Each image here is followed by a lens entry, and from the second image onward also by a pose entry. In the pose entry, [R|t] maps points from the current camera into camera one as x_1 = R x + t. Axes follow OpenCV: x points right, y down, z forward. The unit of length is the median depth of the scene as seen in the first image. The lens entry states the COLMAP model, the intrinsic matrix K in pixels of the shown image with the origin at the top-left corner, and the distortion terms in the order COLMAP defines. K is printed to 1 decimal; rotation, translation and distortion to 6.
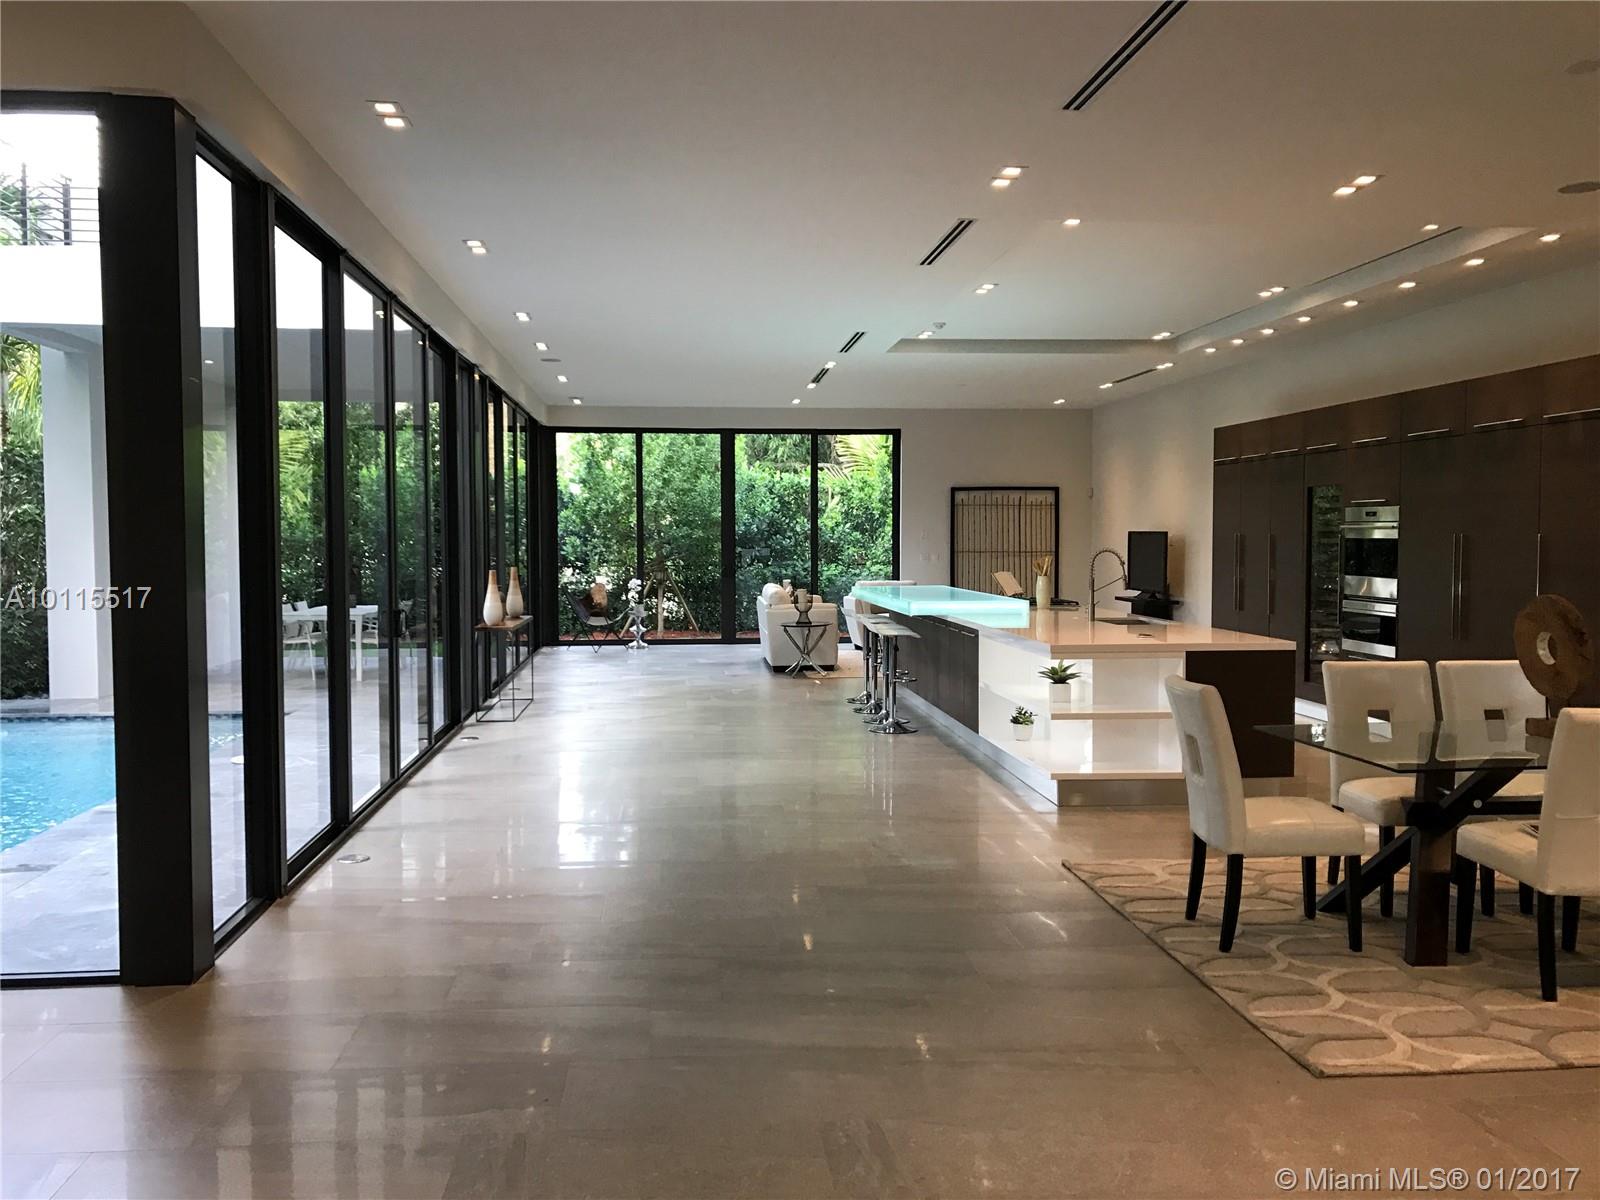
lens RADIAL K [[1306.2, 0, 802.3], [0, 1306.2, 590.2], [0, 0, 1]] dist [0.028315, -0.006366]
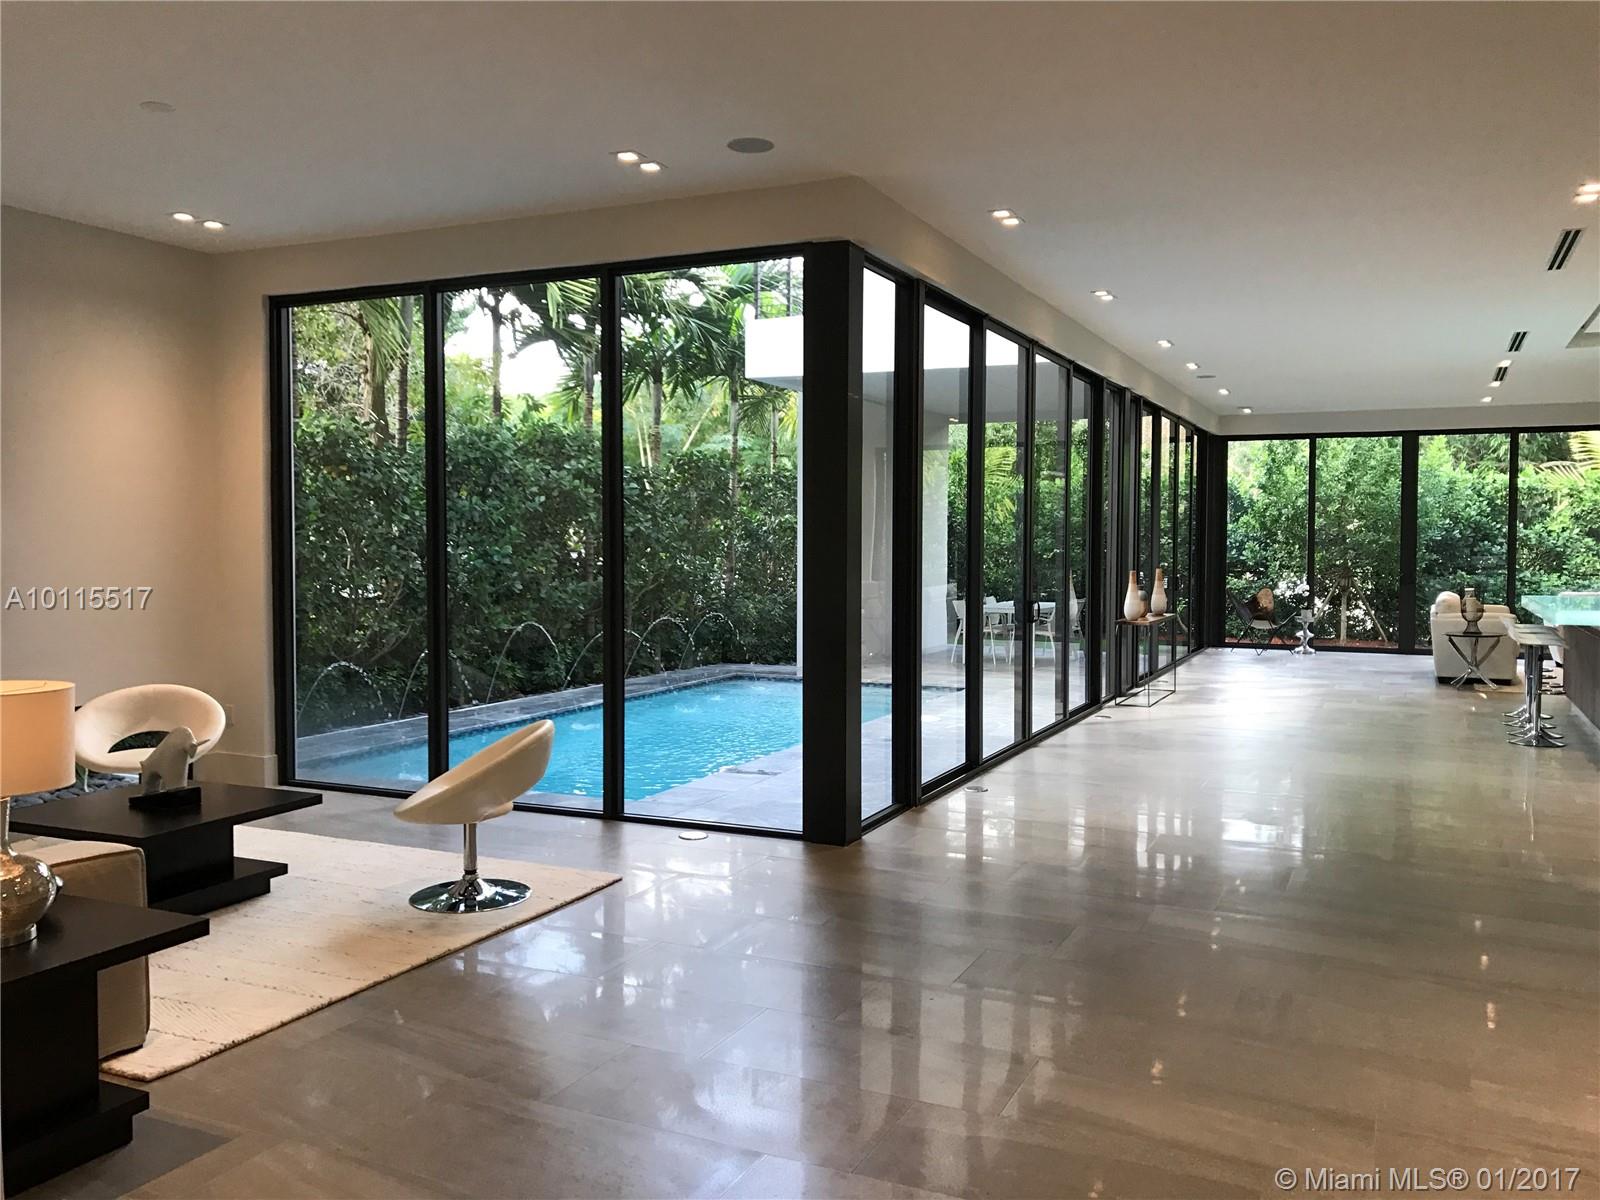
lens RADIAL K [[1306.2, 0, 802.3], [0, 1306.2, 590.2], [0, 0, 1]] dist [0.028315, -0.006366]
pose [[0.861076, 0.024654, -0.507878, 0.111246], [-0.026650, 0.999639, 0.003342, 0.006033], [0.507777, 0.010657, 0.861423, -0.134580]]
